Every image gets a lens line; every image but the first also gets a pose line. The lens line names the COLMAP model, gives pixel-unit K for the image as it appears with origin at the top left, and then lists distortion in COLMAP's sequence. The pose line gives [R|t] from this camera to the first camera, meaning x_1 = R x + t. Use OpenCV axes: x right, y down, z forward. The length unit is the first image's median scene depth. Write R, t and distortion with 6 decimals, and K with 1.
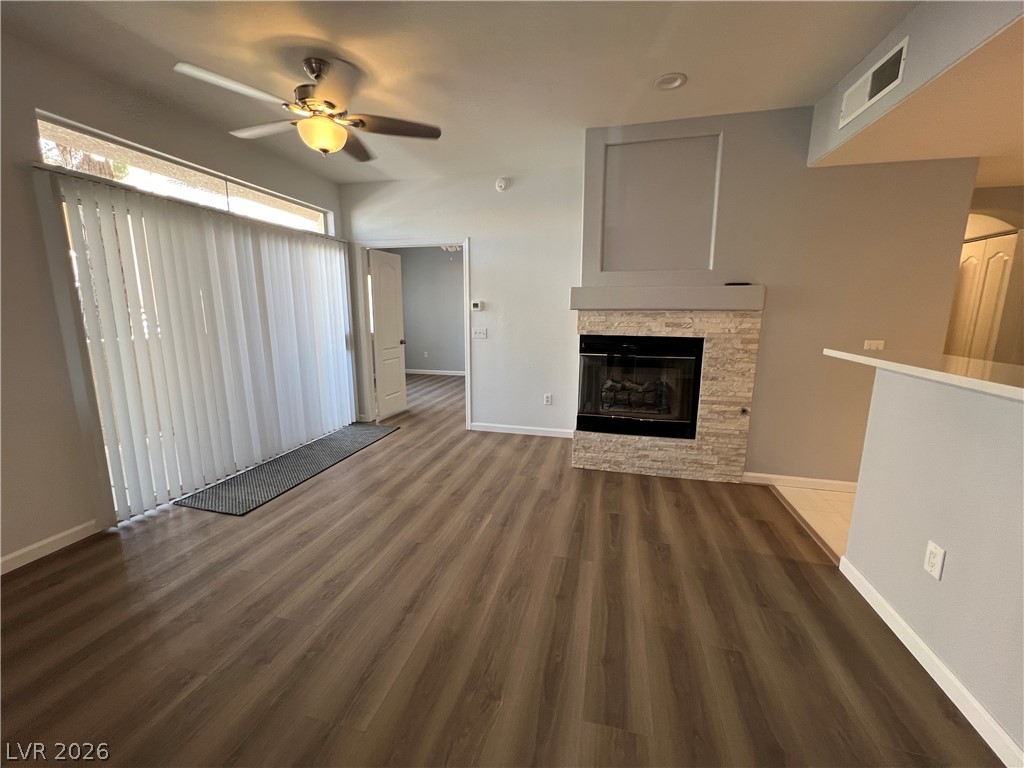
lens RADIAL K [[410.1, 0, 509.8], [0, 410.1, 380.8], [0, 0, 1]] dist [-0.002325, 0.000677]
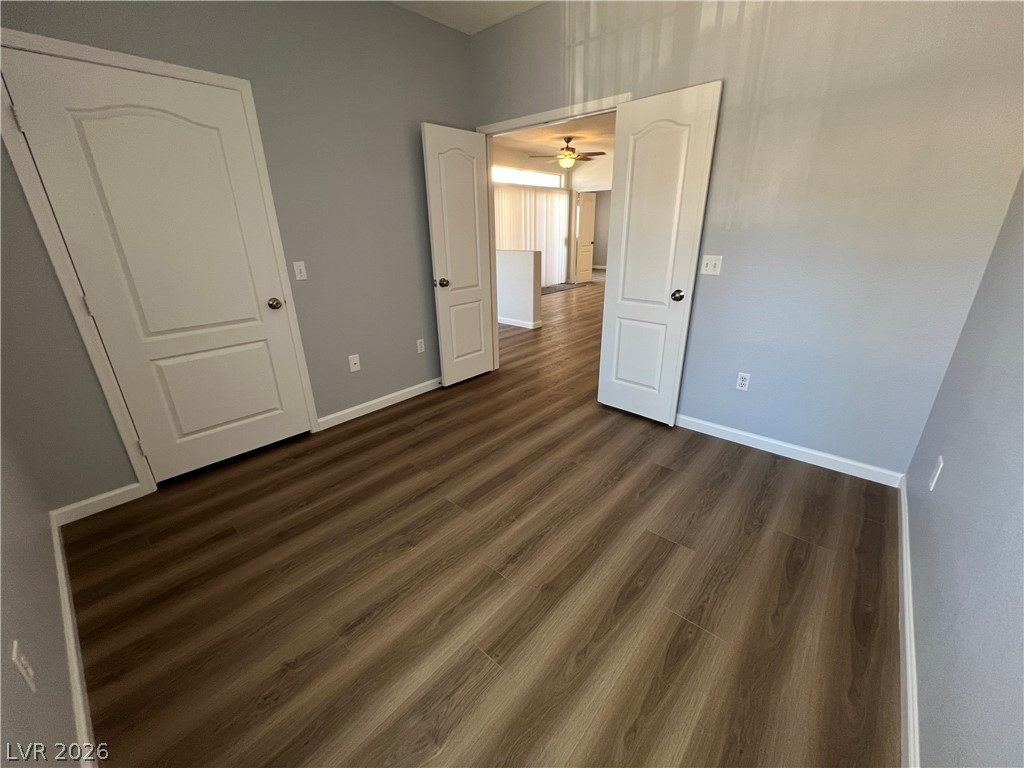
lens RADIAL K [[410.1, 0, 510.6], [0, 410.1, 380.9], [0, 0, 1]] dist [-0.002325, 0.000677]
pose [[0.887912, 0.146813, -0.435958, 0.515693], [-0.062199, 0.977317, 0.202440, 0.272453], [0.455790, -0.152633, 0.876903, -1.480469]]
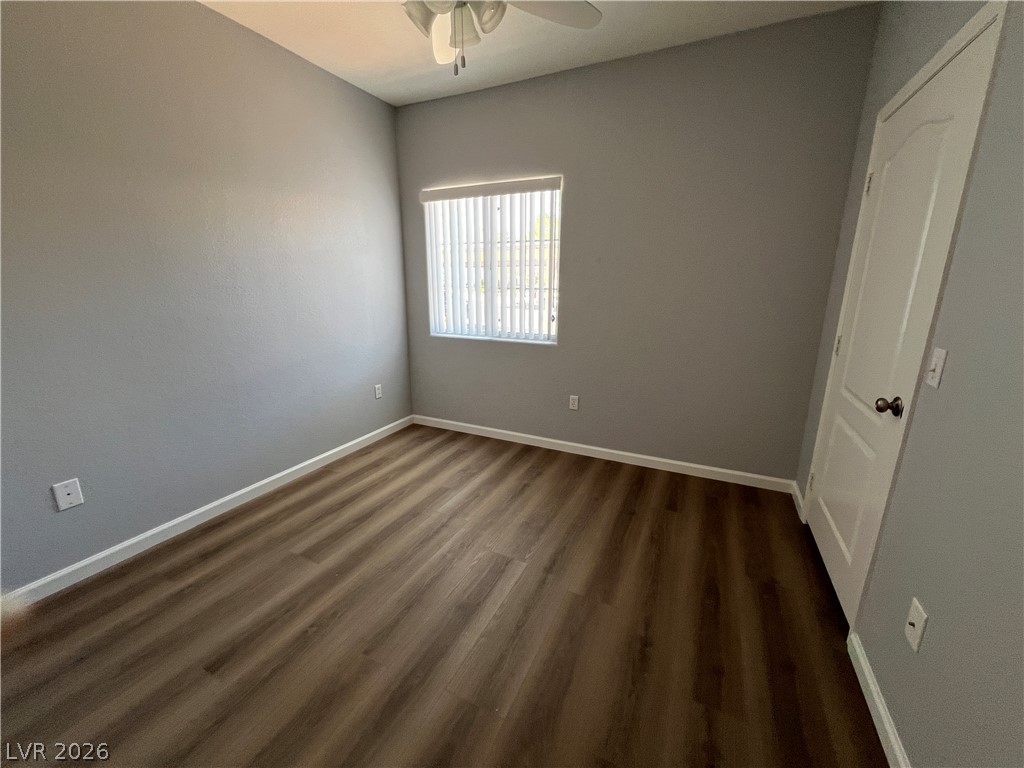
lens RADIAL K [[410.8, 0, 509.8], [0, 410.8, 367.7], [0, 0, 1]] dist [-0.001722, 0.000047]
pose [[-0.980512, -0.050331, 0.189901, 0.079397], [0.026209, 0.924472, 0.380347, 0.090238], [-0.194702, 0.377912, -0.905137, -0.512241]]
